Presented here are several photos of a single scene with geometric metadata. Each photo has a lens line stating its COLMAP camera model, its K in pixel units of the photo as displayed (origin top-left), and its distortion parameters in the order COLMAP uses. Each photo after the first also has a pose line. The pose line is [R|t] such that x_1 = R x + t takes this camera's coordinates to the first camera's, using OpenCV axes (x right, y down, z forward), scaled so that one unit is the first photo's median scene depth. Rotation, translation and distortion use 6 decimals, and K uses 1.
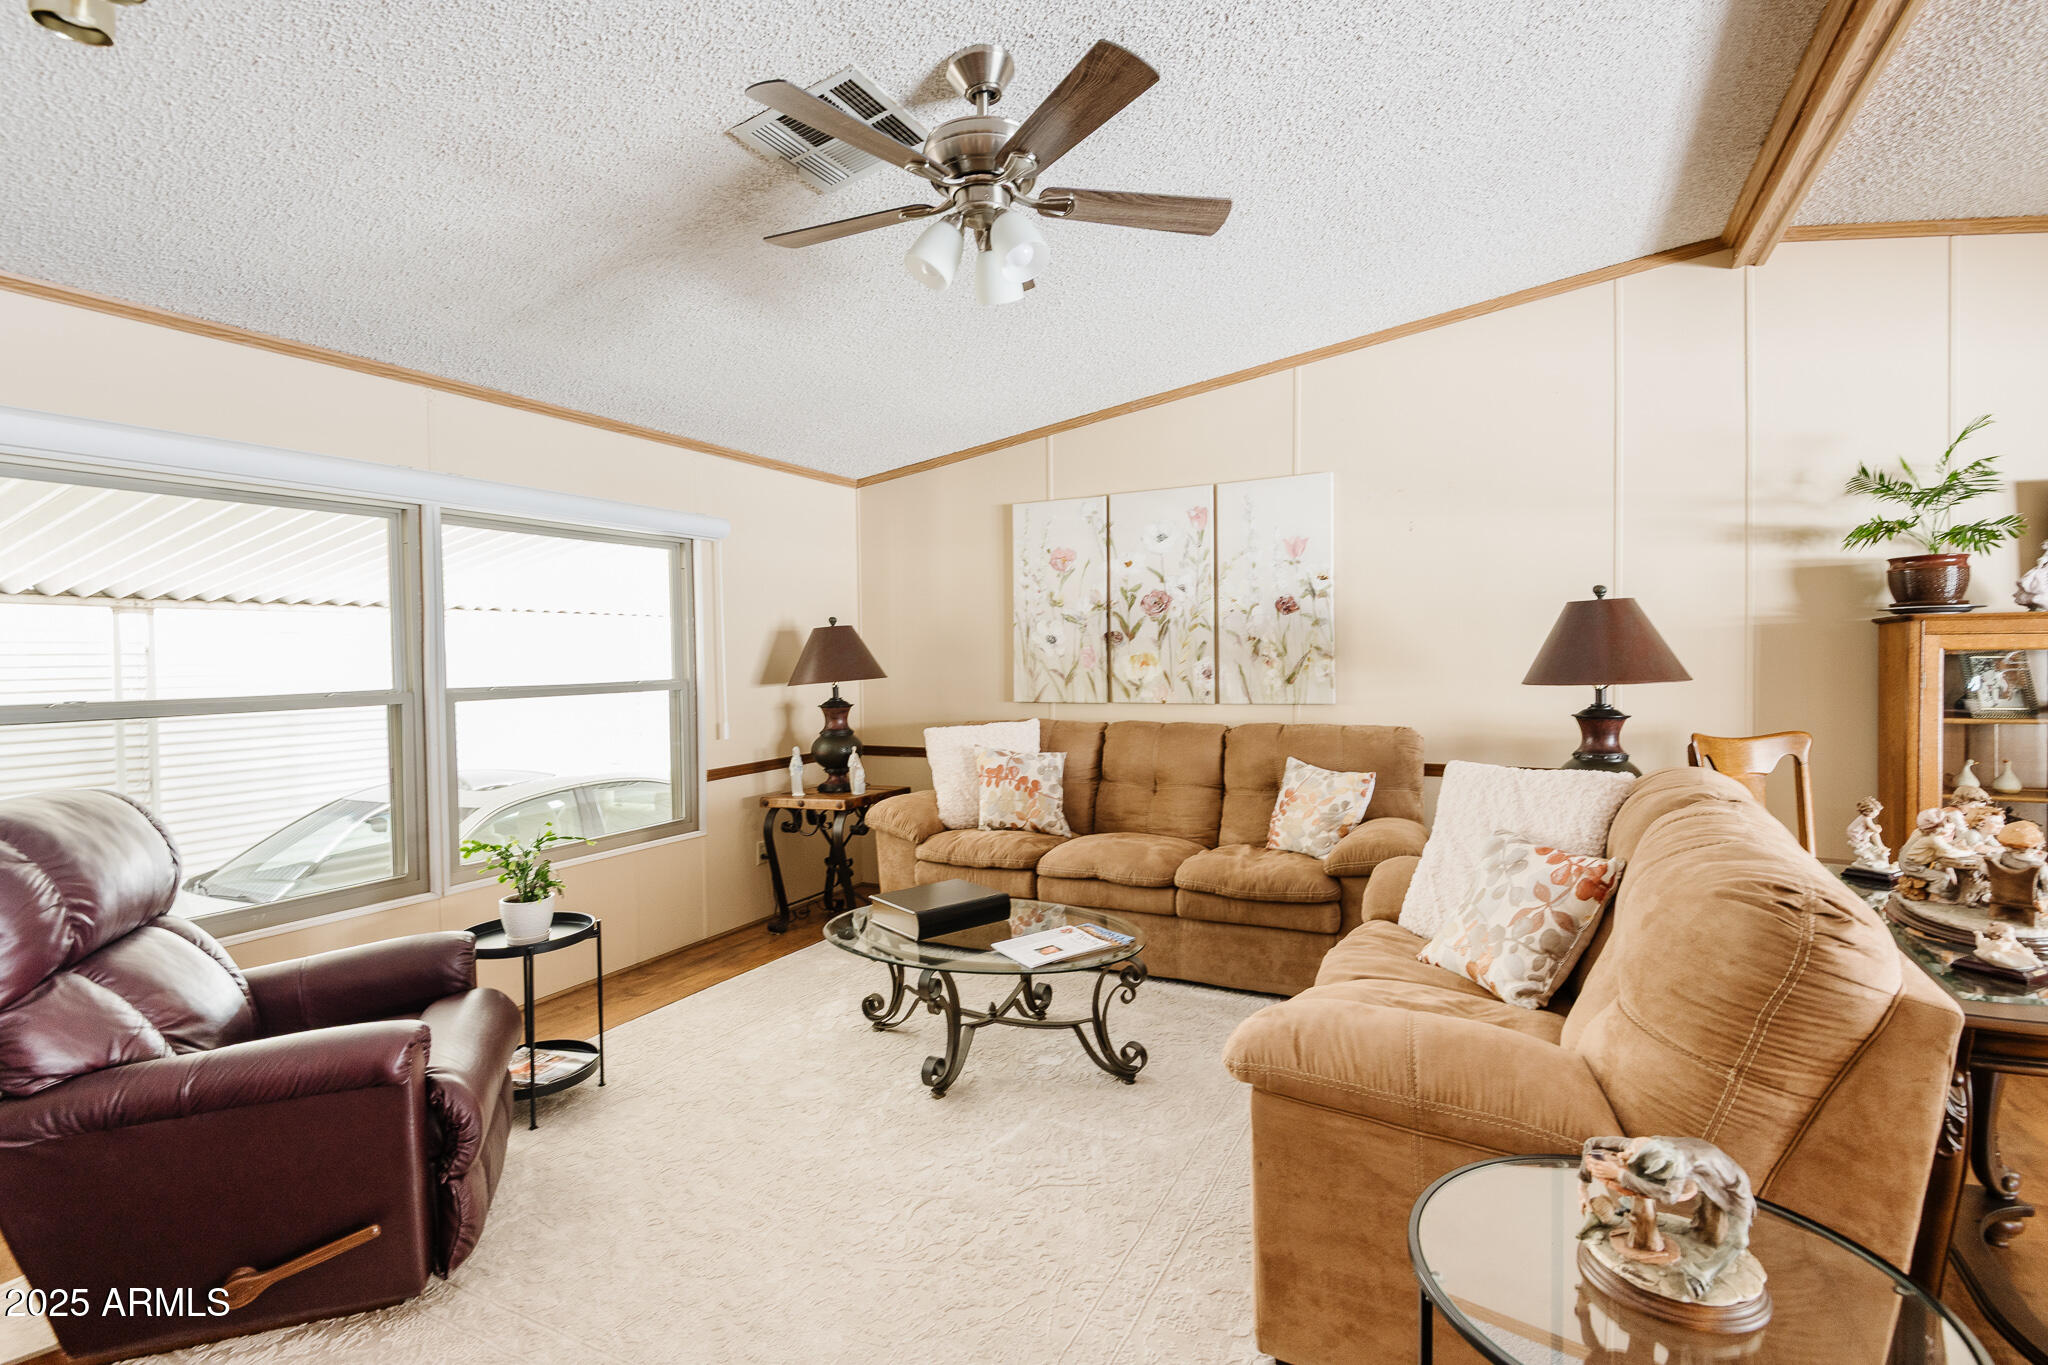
lens RADIAL K [[935.3, 0, 1014.7], [0, 935.3, 683.8], [0, 0, 1]] dist [0.001424, -0.003014]
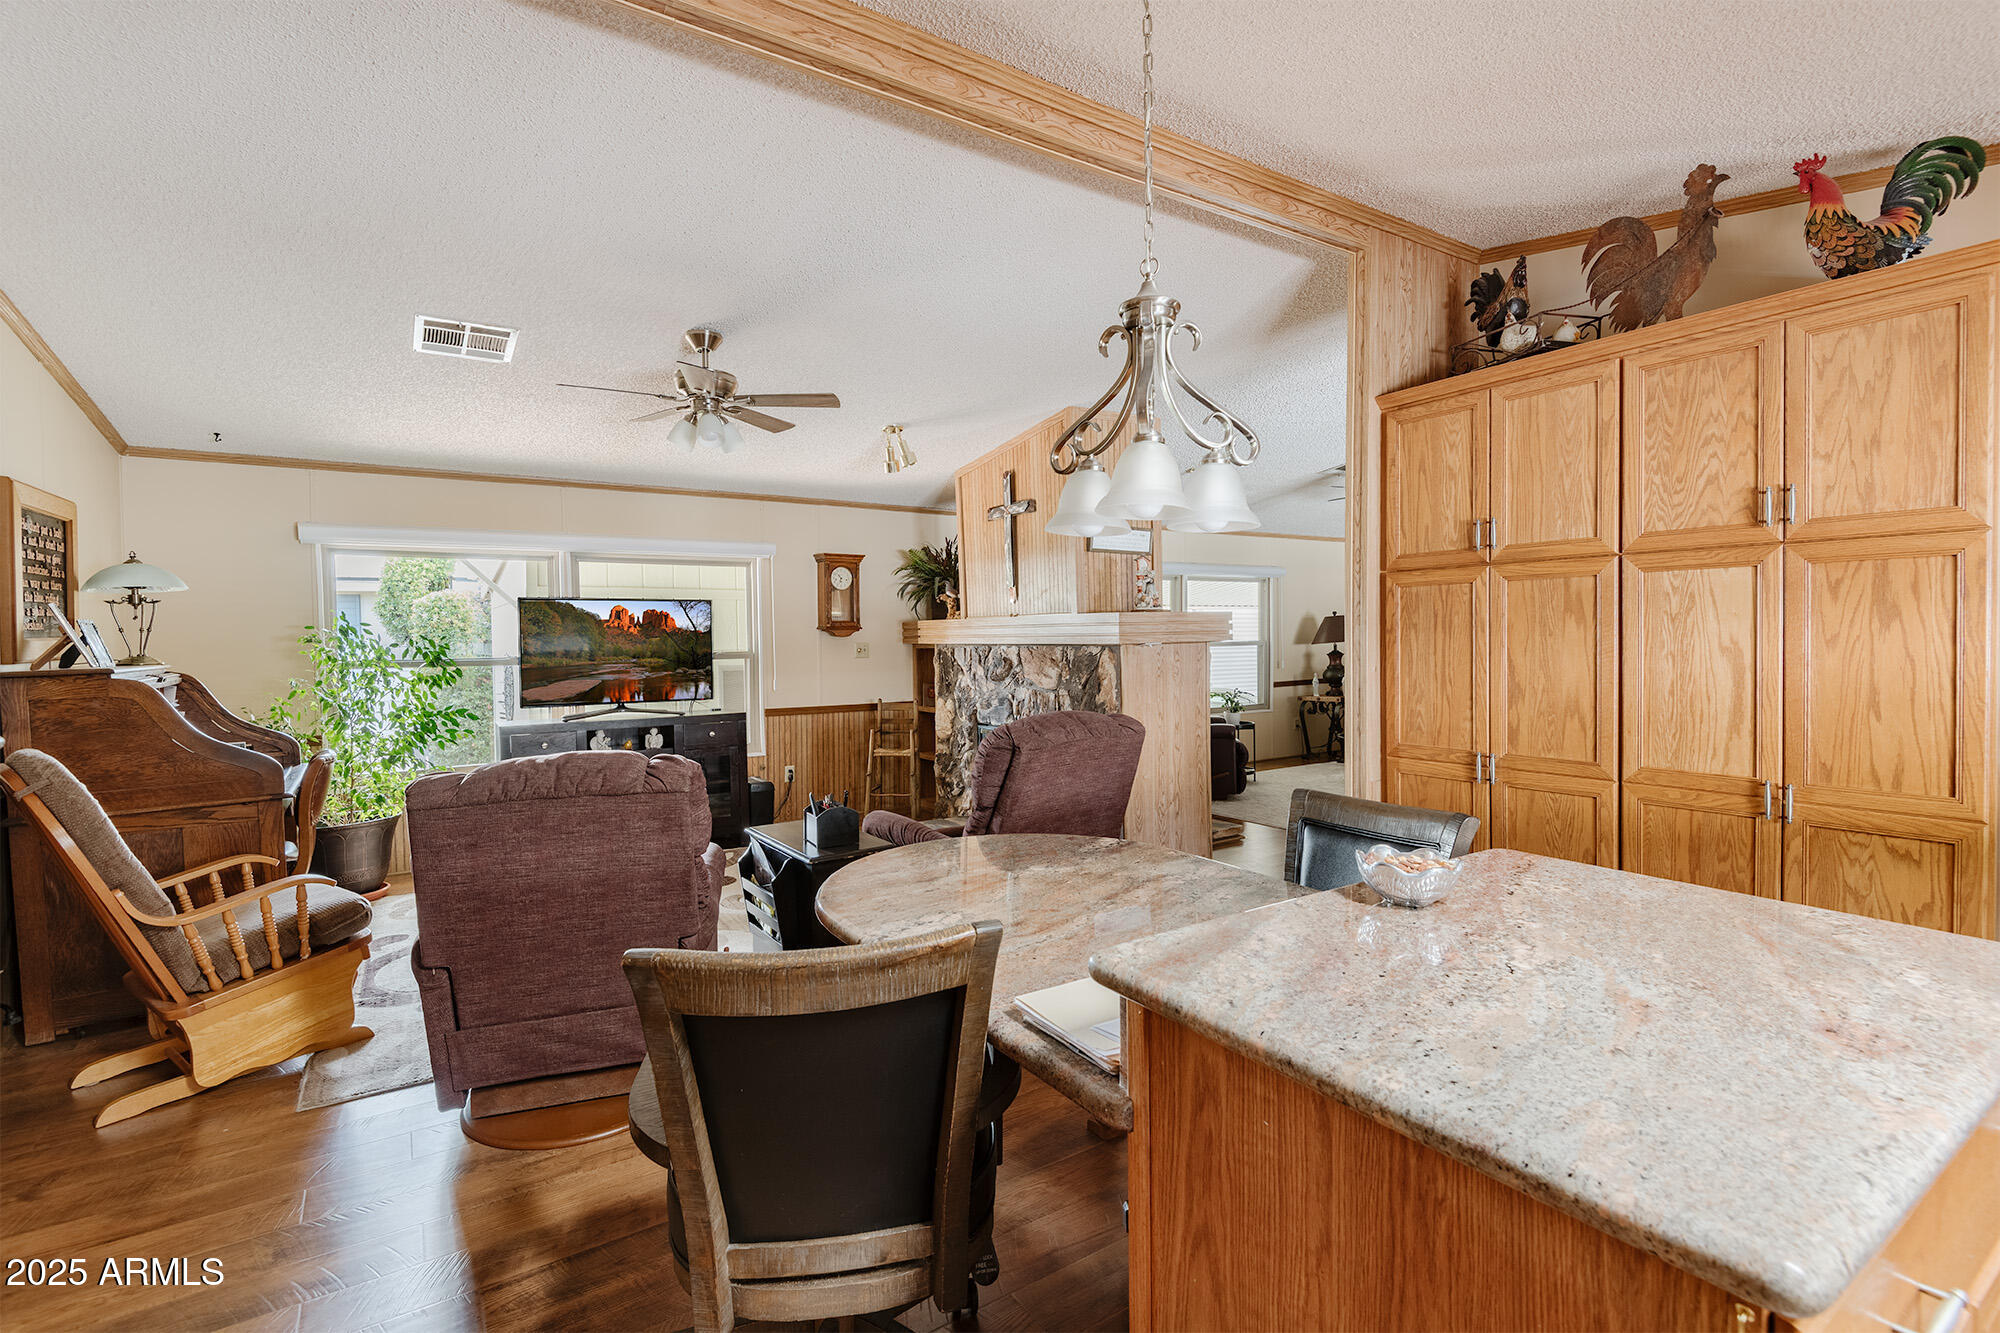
lens RADIAL K [[913.4, 0, 1000.1], [0, 913.4, 664.3], [0, 0, 1]] dist [0.001424, -0.003014]
pose [[0.882341, 0.019826, -0.470193, 0.114885], [-0.015406, 0.999794, 0.013246, 0.033064], [0.470358, -0.004444, 0.882464, -1.231907]]
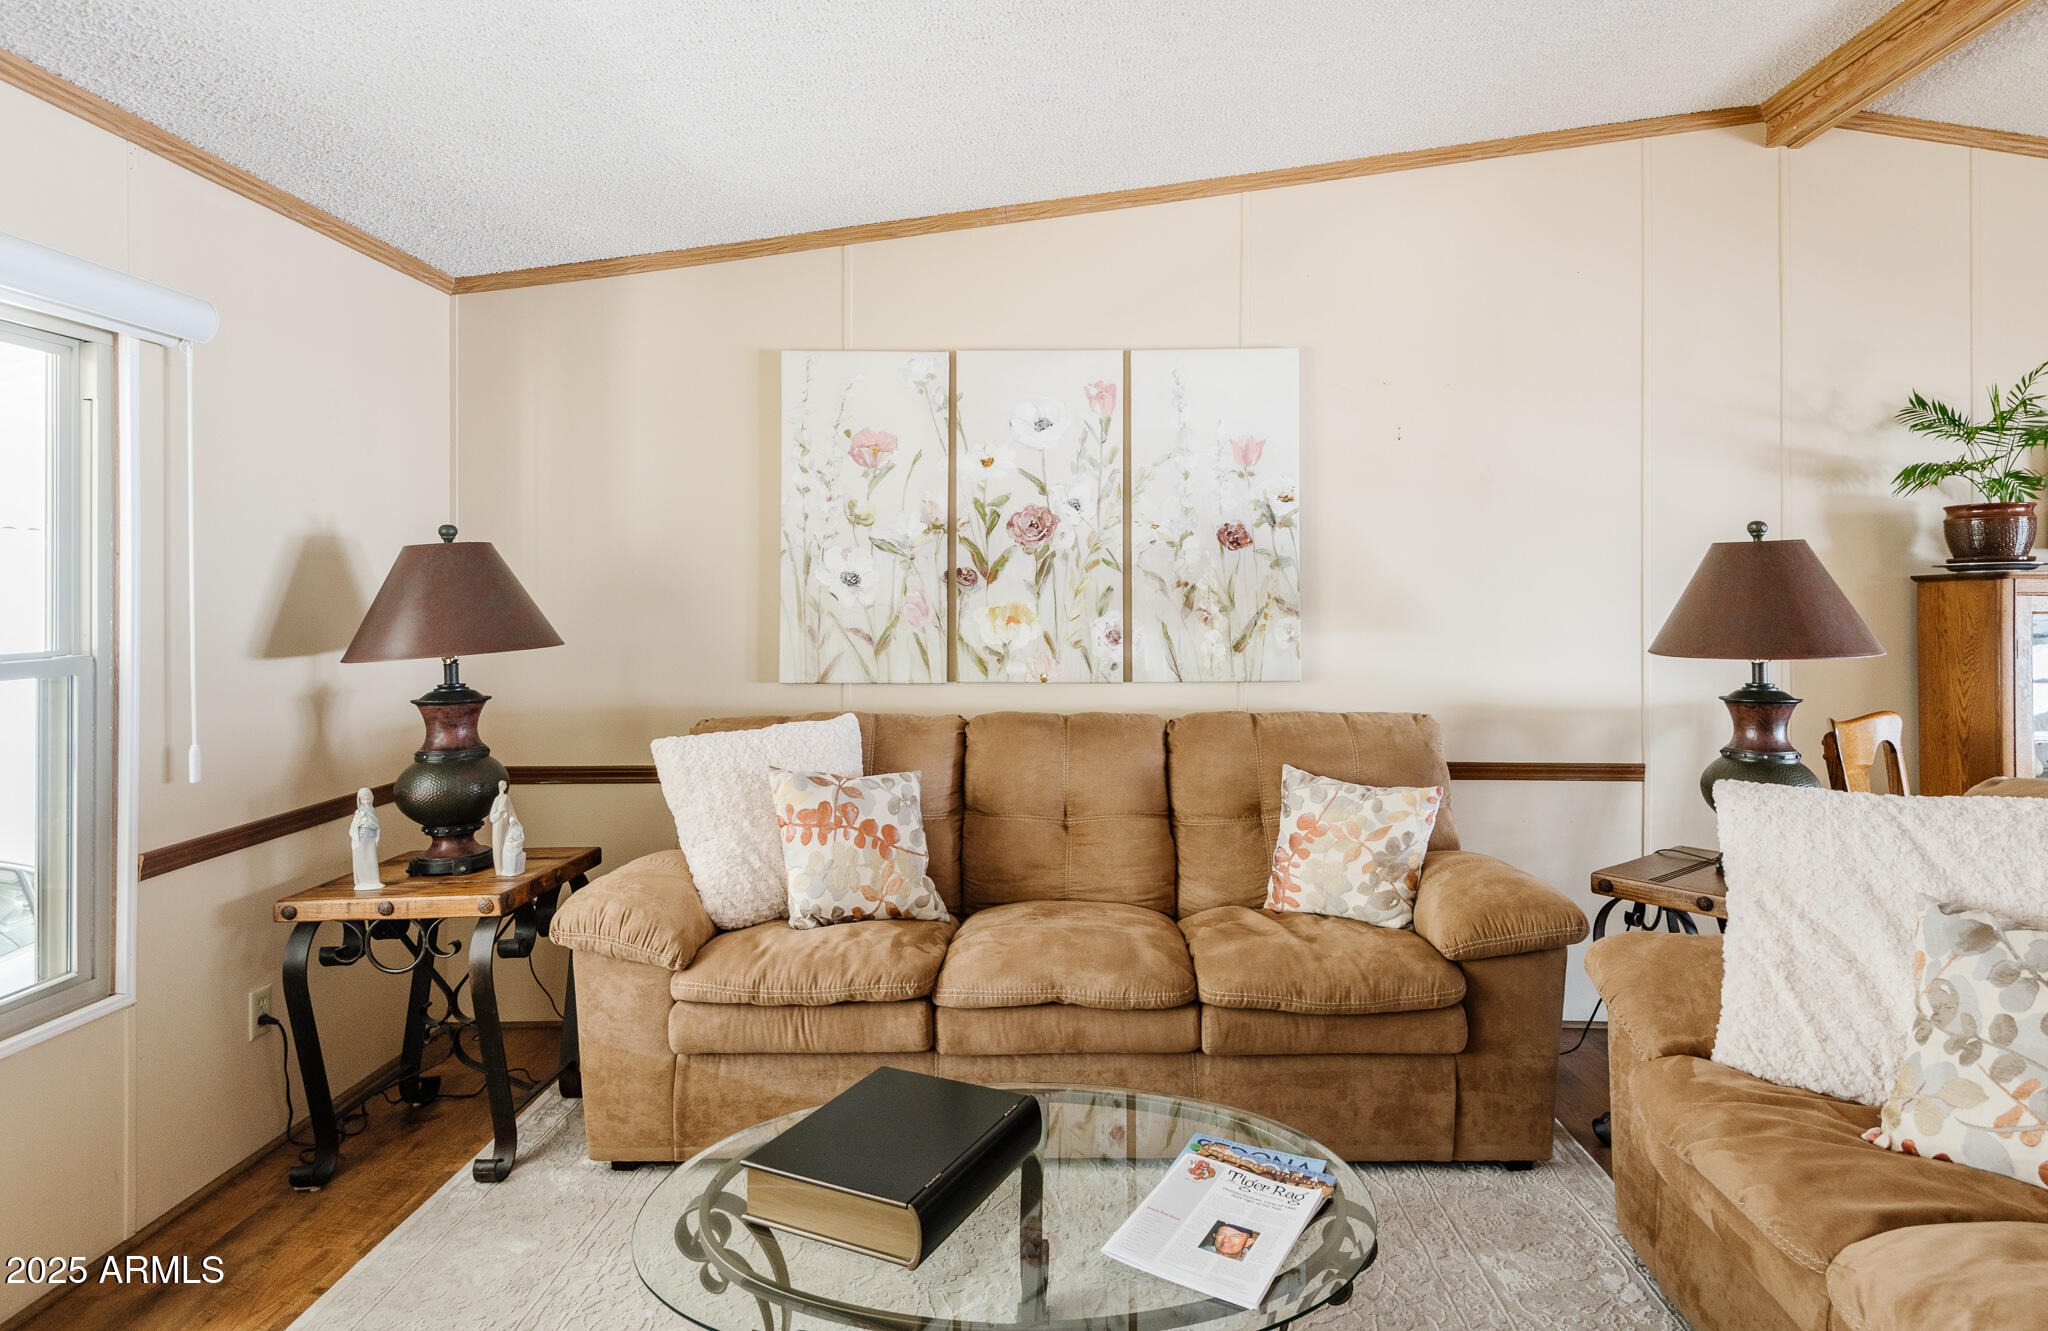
lens RADIAL K [[1123.0, 0, 1058.3], [0, 1123.0, 594.3], [0, 0, 1]] dist [0.013734, -0.003537]
pose [[0.891406, 0.015384, 0.452945, -0.189721], [0.001644, 0.999307, -0.037176, -0.011405], [-0.453203, 0.033883, 0.890763, 0.327120]]
